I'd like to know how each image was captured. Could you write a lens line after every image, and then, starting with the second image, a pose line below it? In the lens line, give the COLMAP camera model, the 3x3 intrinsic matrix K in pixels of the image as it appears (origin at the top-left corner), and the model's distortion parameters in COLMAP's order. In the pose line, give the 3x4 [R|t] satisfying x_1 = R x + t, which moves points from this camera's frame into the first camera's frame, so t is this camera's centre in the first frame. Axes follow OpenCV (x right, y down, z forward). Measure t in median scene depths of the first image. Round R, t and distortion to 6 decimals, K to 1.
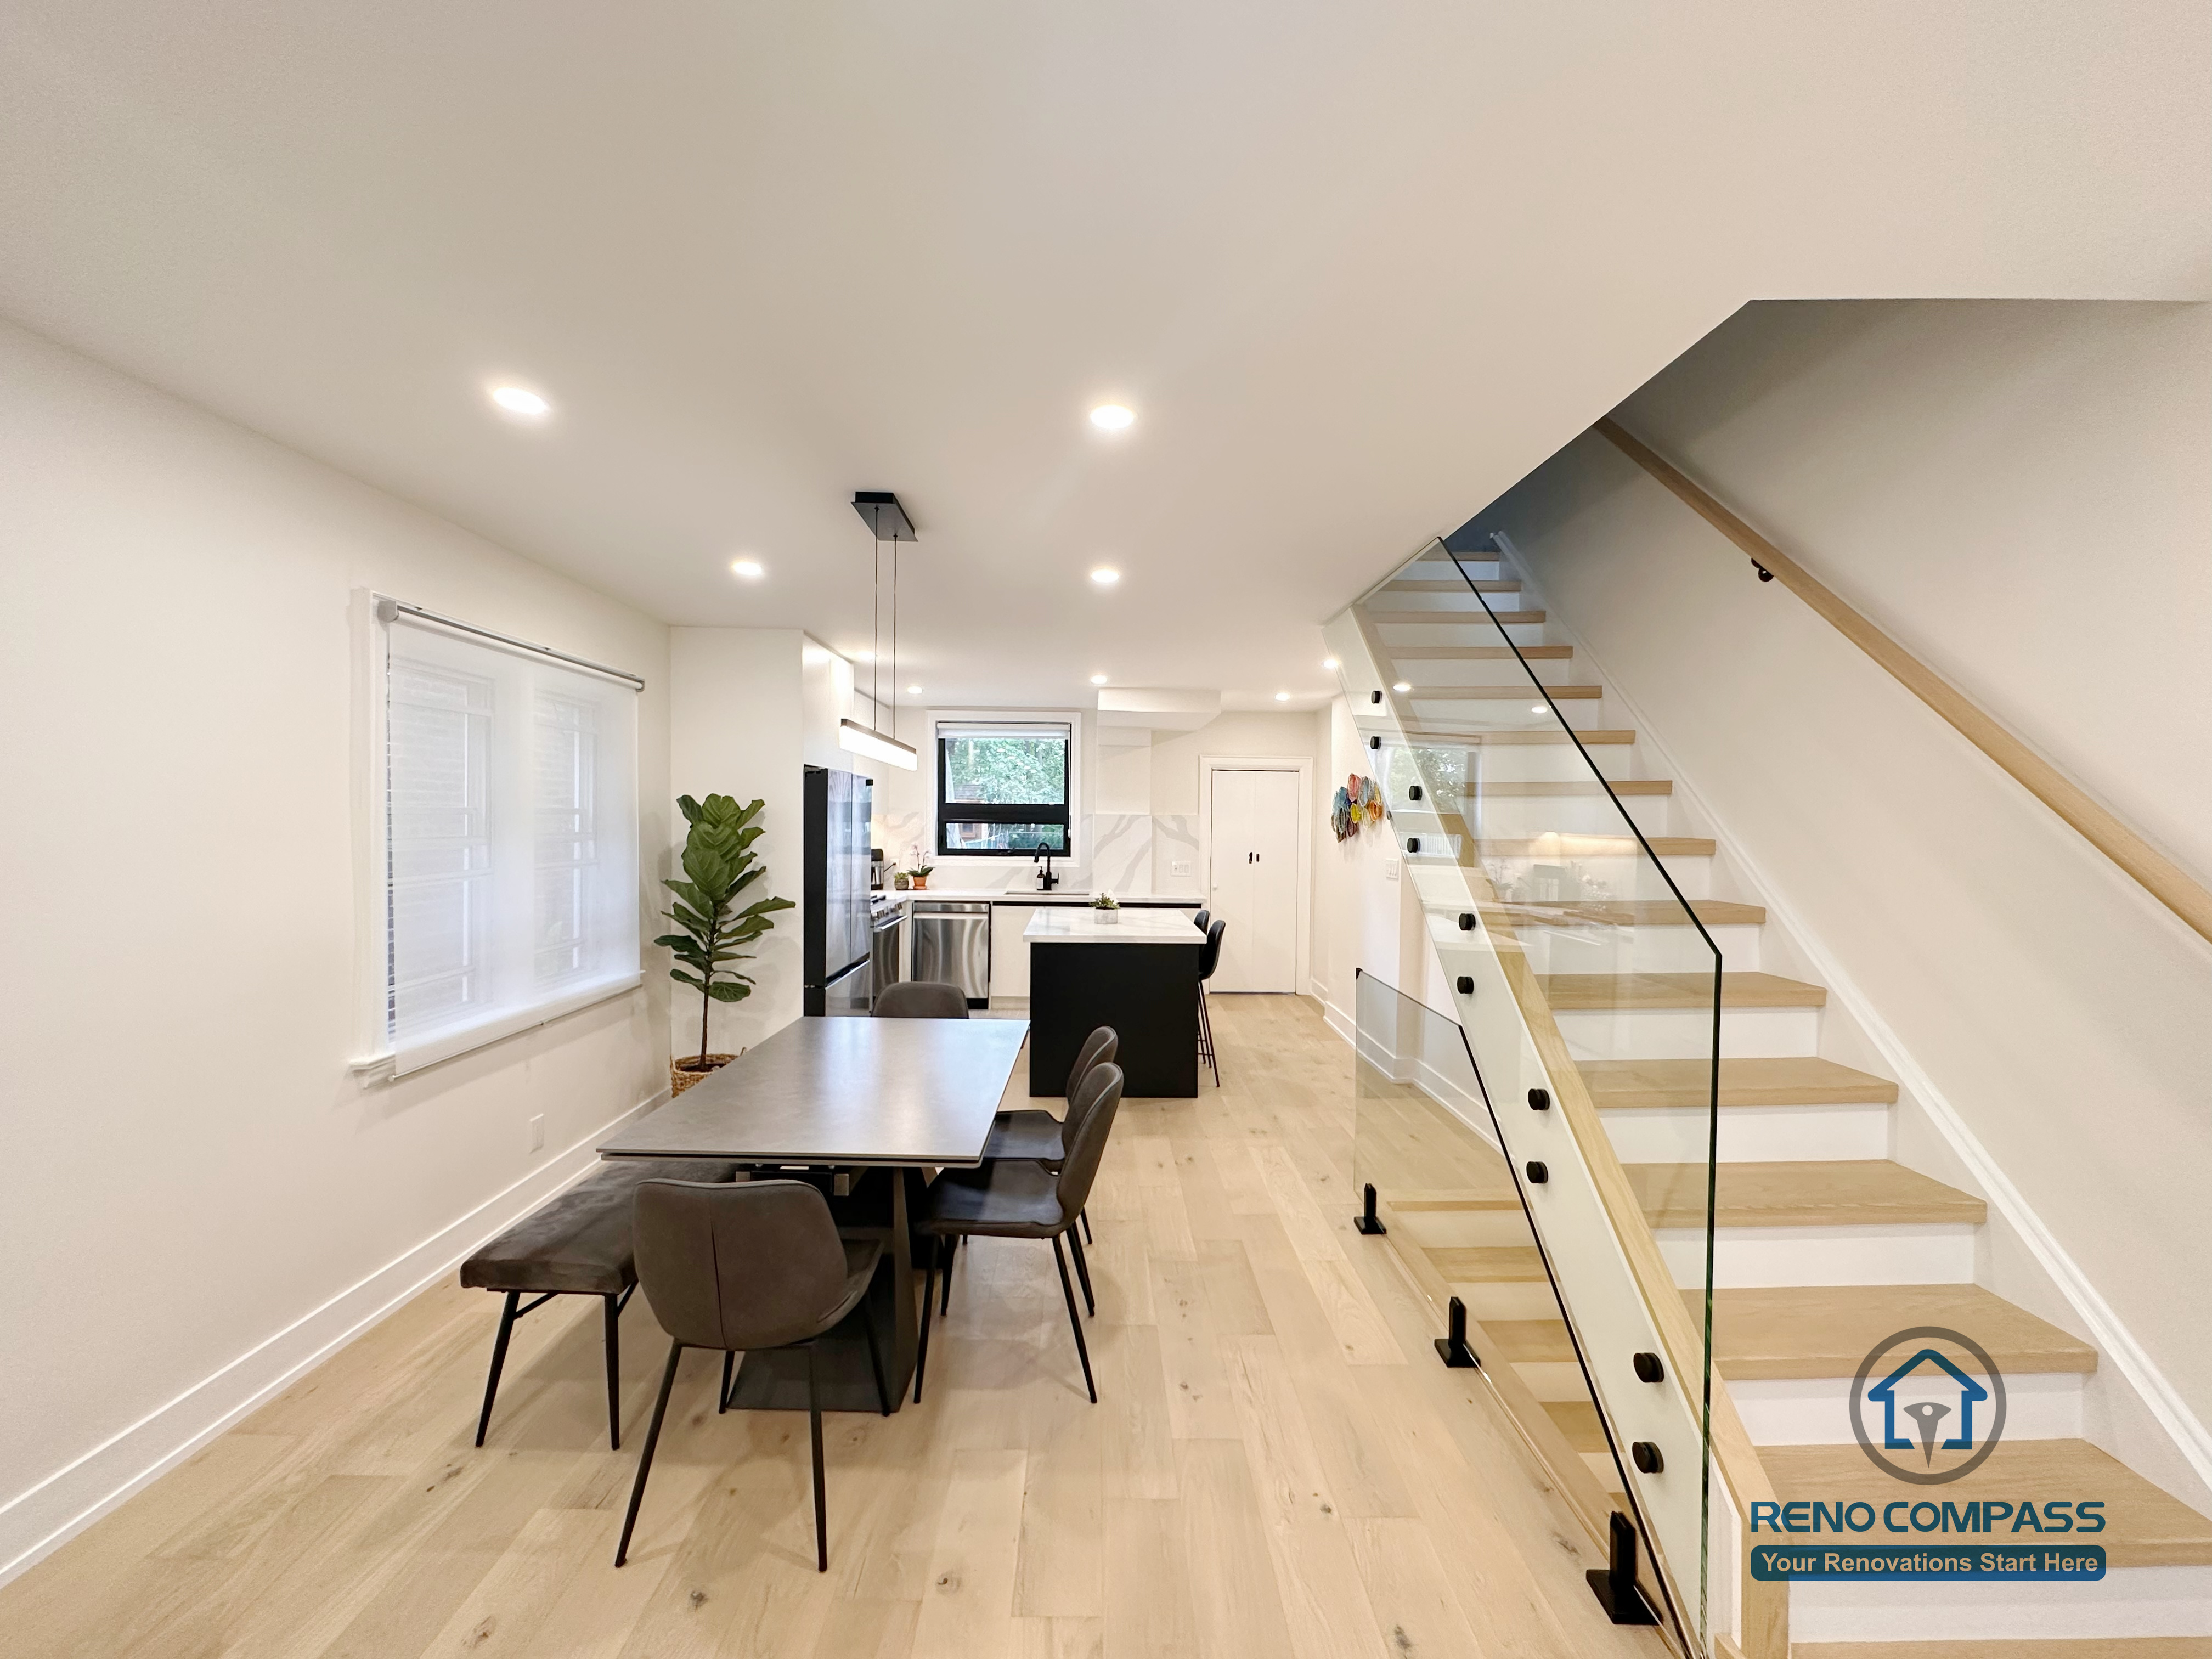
lens RADIAL K [[881.4, 0, 1105.2], [0, 881.4, 826.4], [0, 0, 1]] dist [-0.005167, 0.001238]
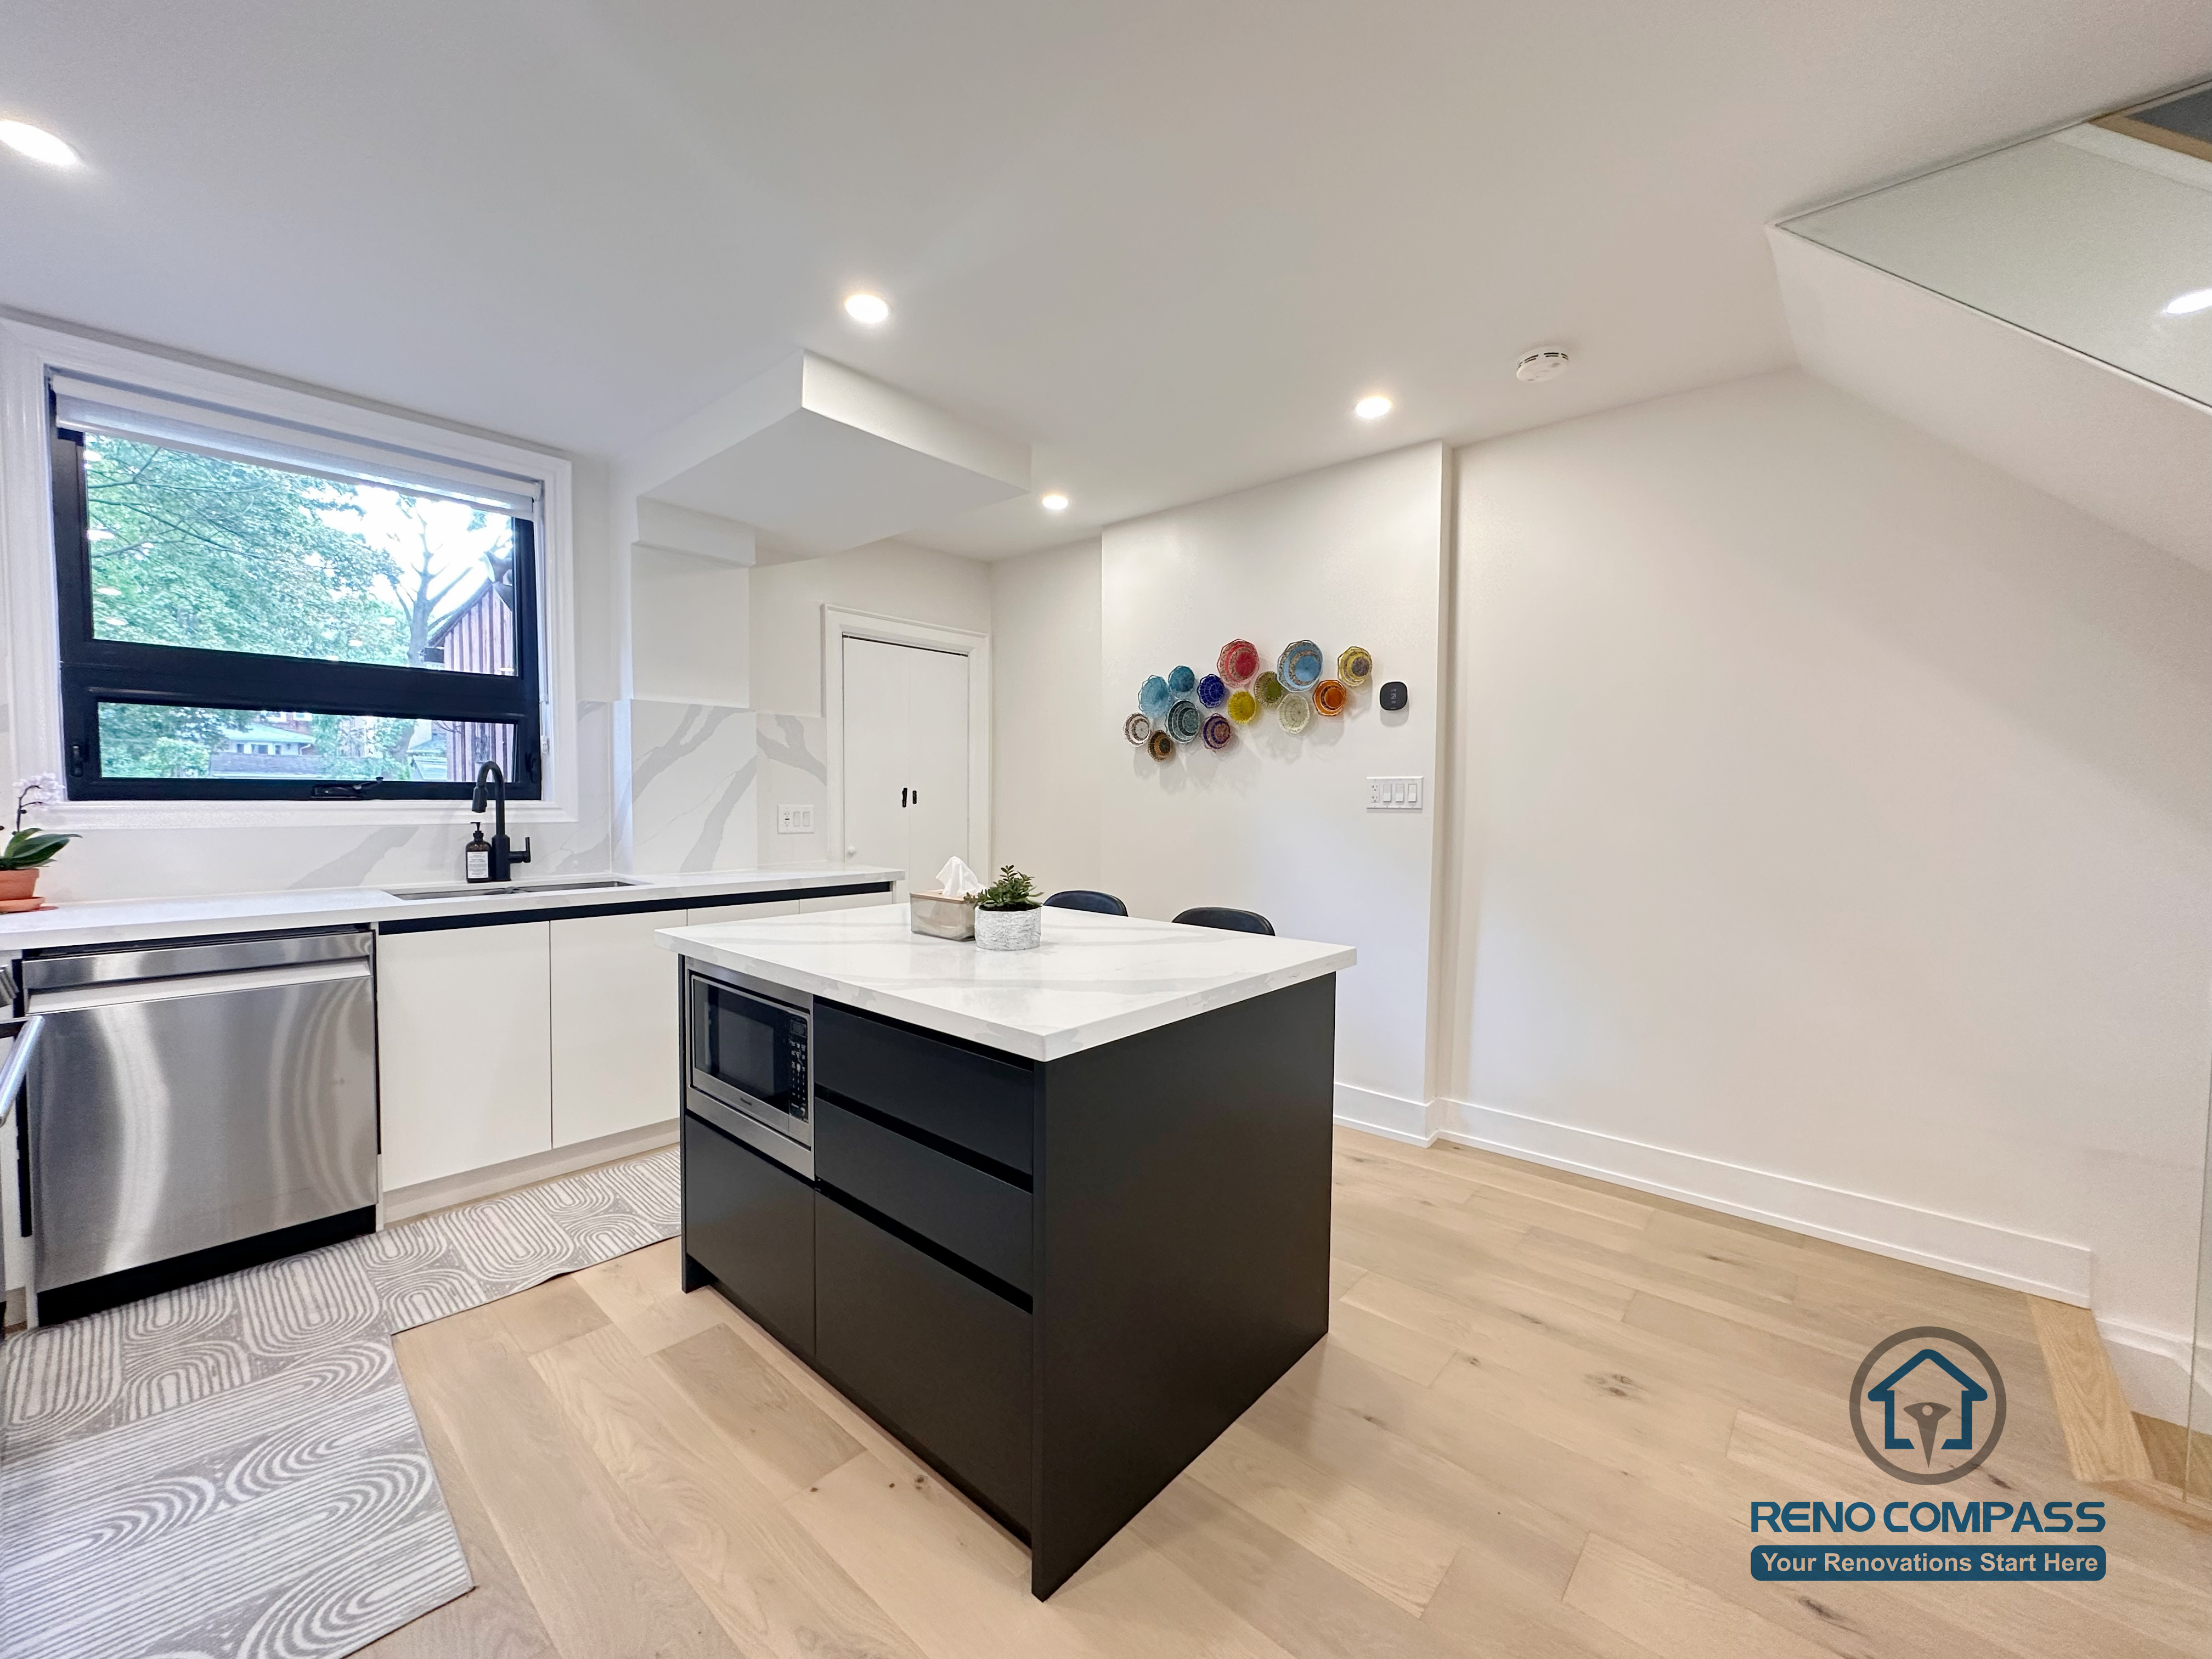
lens RADIAL K [[881.4, 0, 1107.3], [0, 881.4, 826.4], [0, 0, 1]] dist [-0.005167, 0.001238]
pose [[0.676536, -0.033622, 0.735641, -0.252078], [0.003614, 0.999097, 0.042340, 0.045269], [-0.736400, -0.025986, 0.676047, 0.751152]]
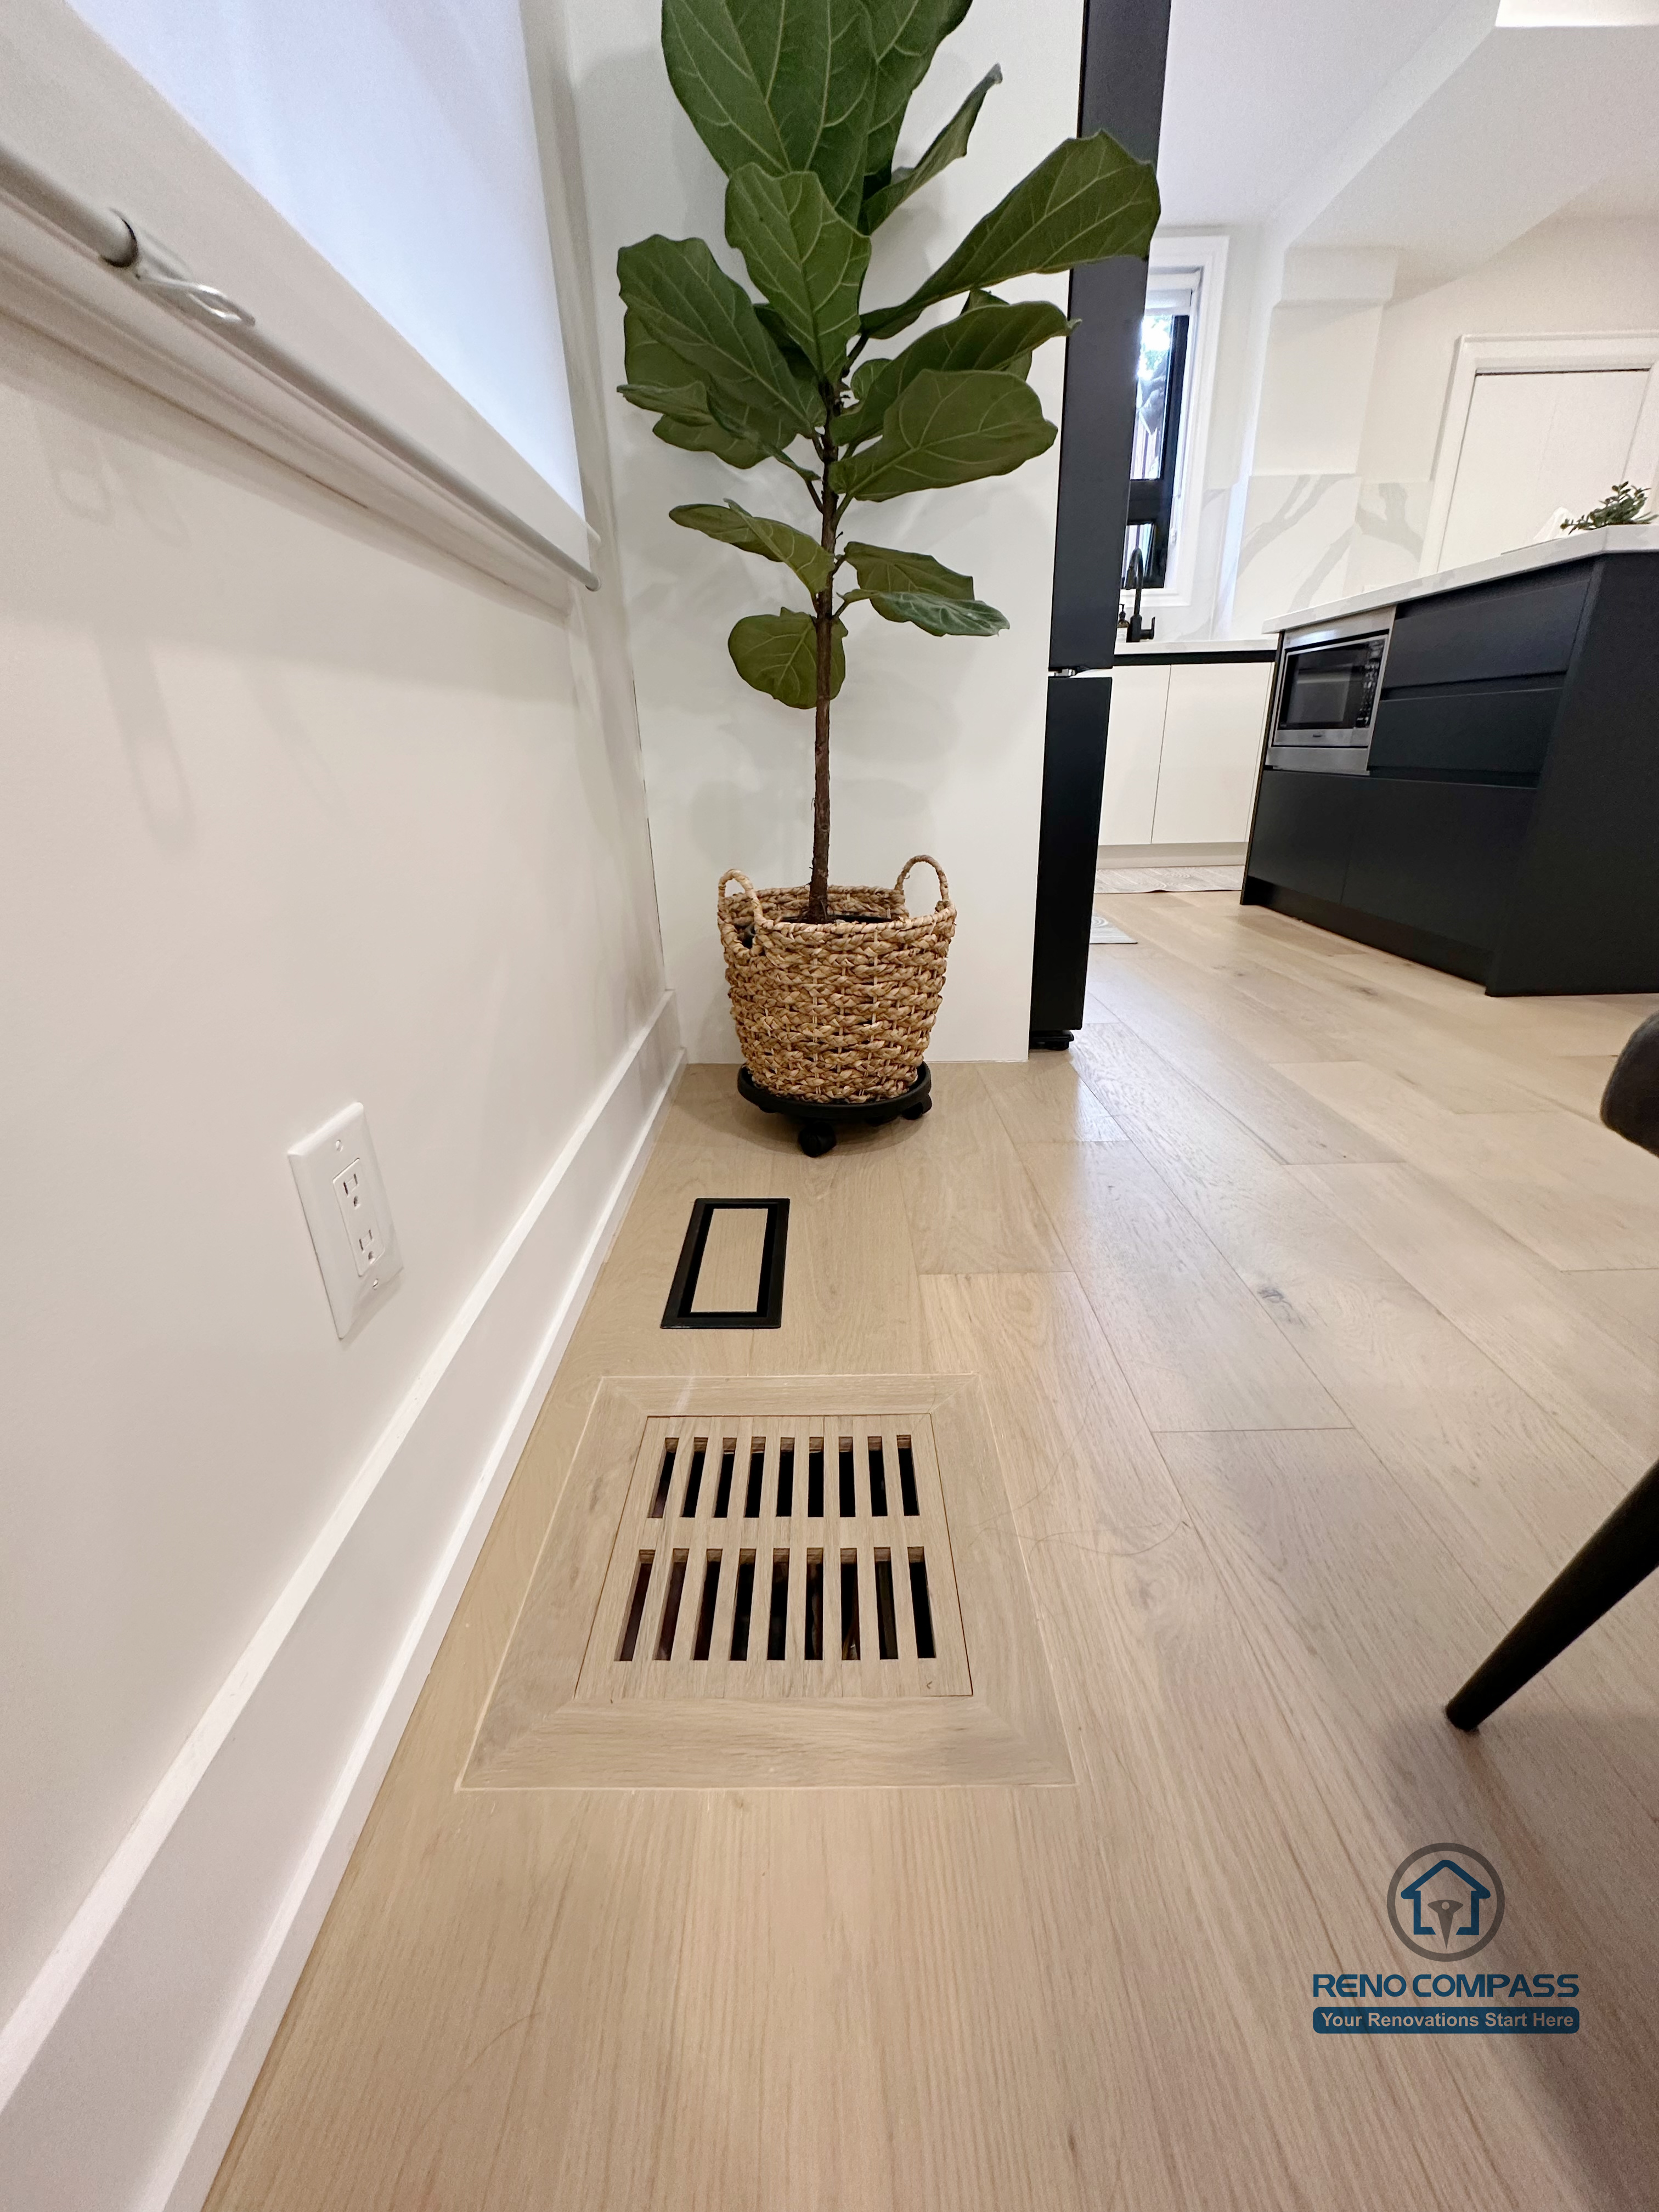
lens RADIAL K [[881.4, 0, 825.8], [0, 881.4, 1105.1], [0, 0, 1]] dist [-0.005167, 0.001238]
pose [[0.999060, -0.032747, -0.028389, -0.361237], [0.040982, 0.926911, 0.373036, 0.175298], [0.014099, -0.373849, 0.927382, 0.559106]]
